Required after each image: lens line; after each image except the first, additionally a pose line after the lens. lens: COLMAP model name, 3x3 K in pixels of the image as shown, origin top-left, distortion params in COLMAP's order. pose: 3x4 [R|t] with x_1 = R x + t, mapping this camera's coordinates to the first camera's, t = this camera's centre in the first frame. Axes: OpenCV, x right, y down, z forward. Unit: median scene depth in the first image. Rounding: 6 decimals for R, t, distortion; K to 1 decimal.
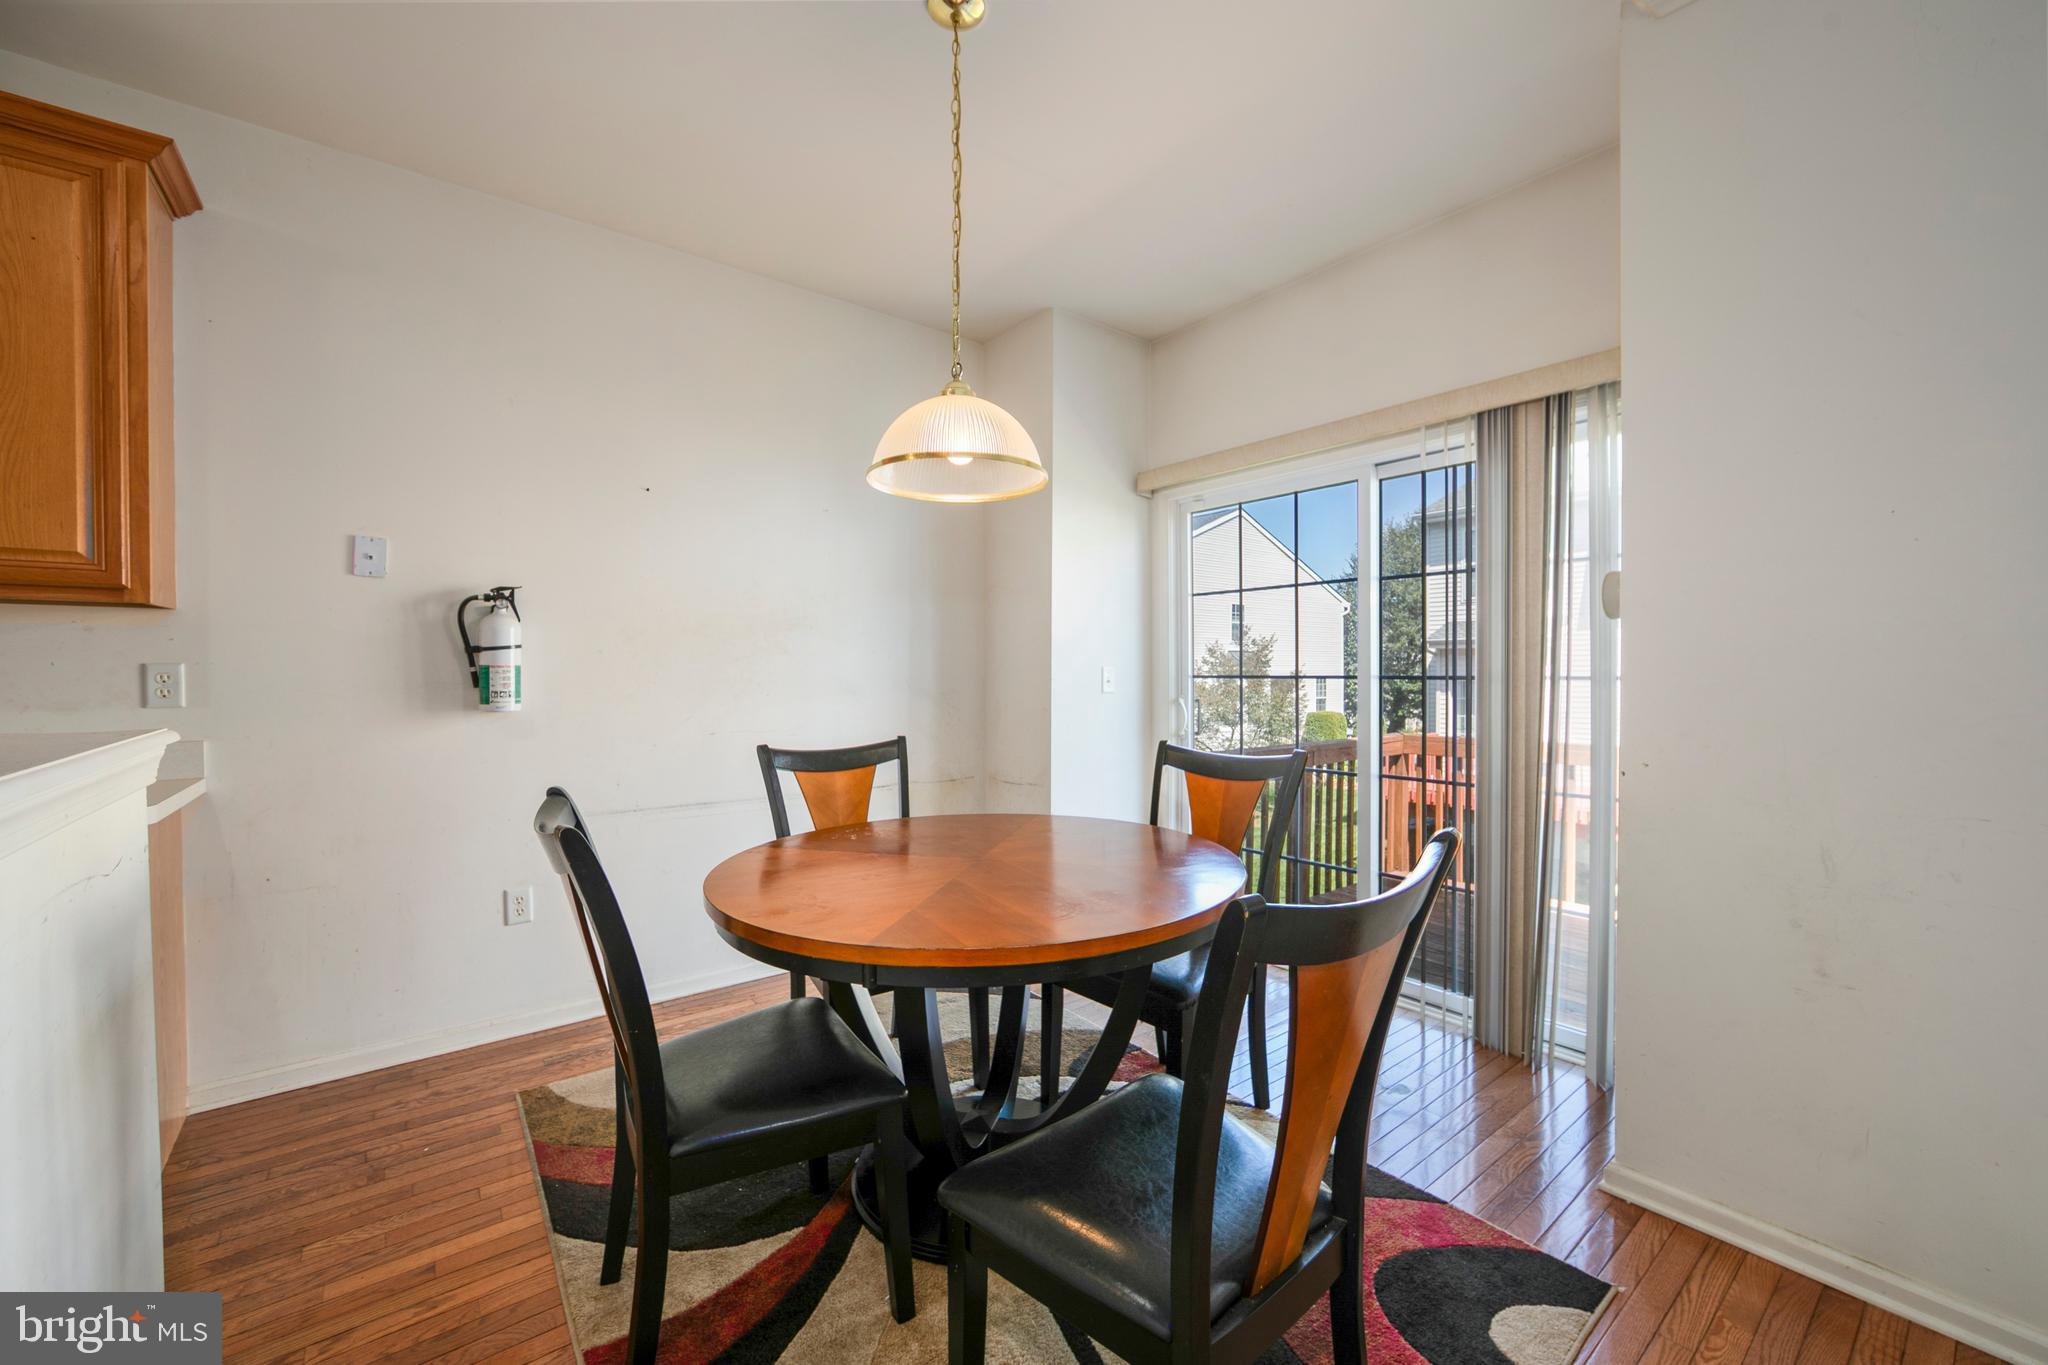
lens RADIAL K [[817.2, 0, 1024.0], [0, 817.2, 682.5], [0, 0, 1]] dist [-0.014803, 0.000006]
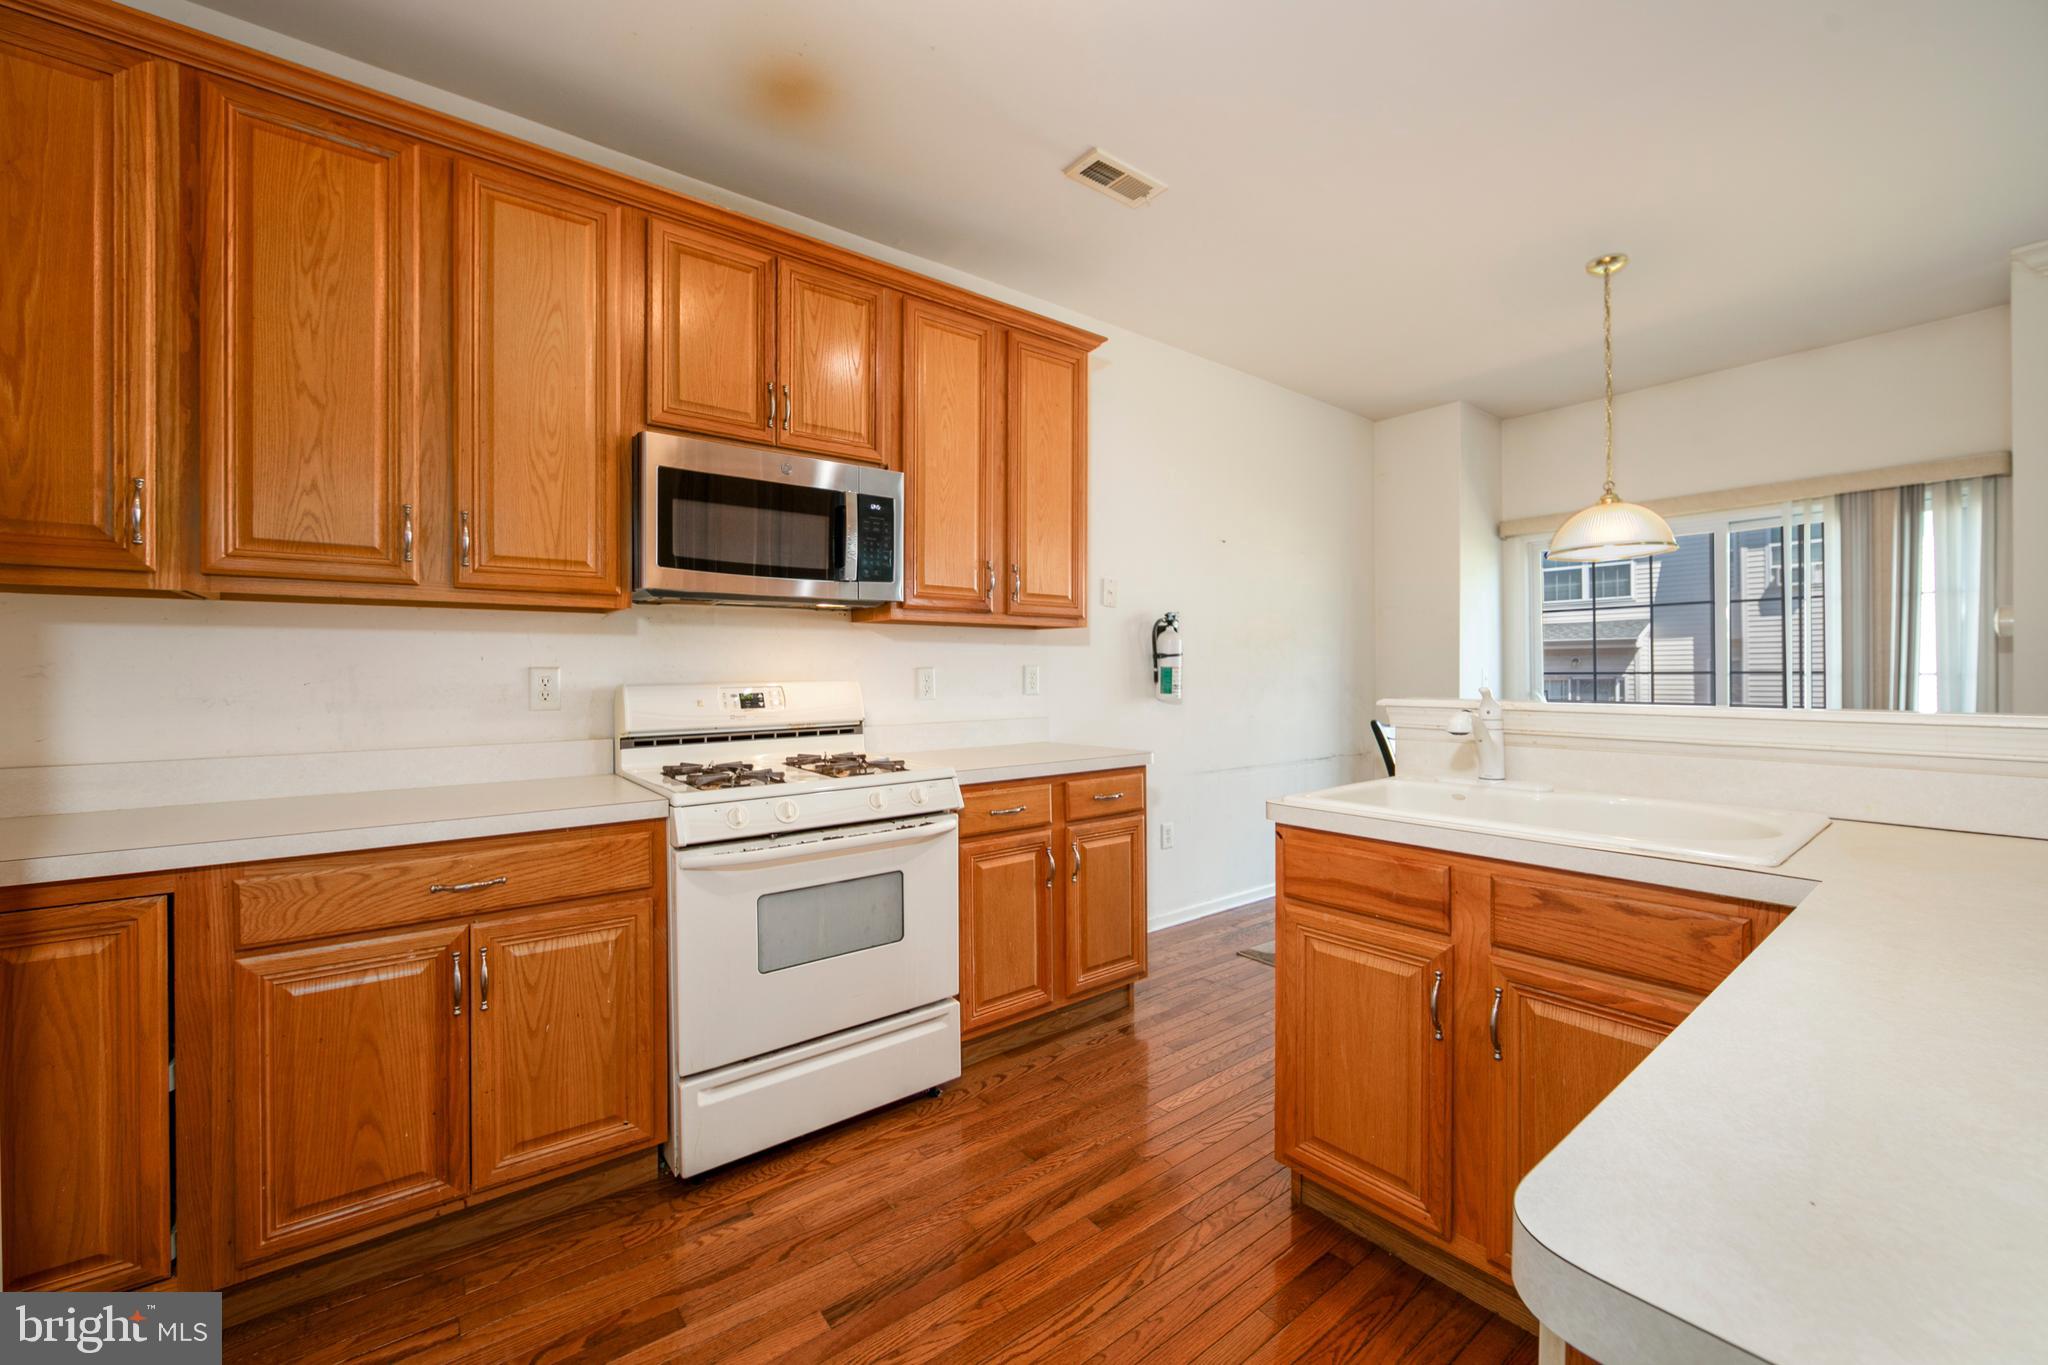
lens RADIAL K [[815.4, 0, 1030.1], [0, 815.4, 675.0], [0, 0, 1]] dist [-0.006926, 0.000393]
pose [[0.999952, -0.005205, 0.008324, -0.916961], [0.005265, 0.999960, -0.007215, 0.002898], [-0.008286, 0.007258, 0.999939, -0.457989]]
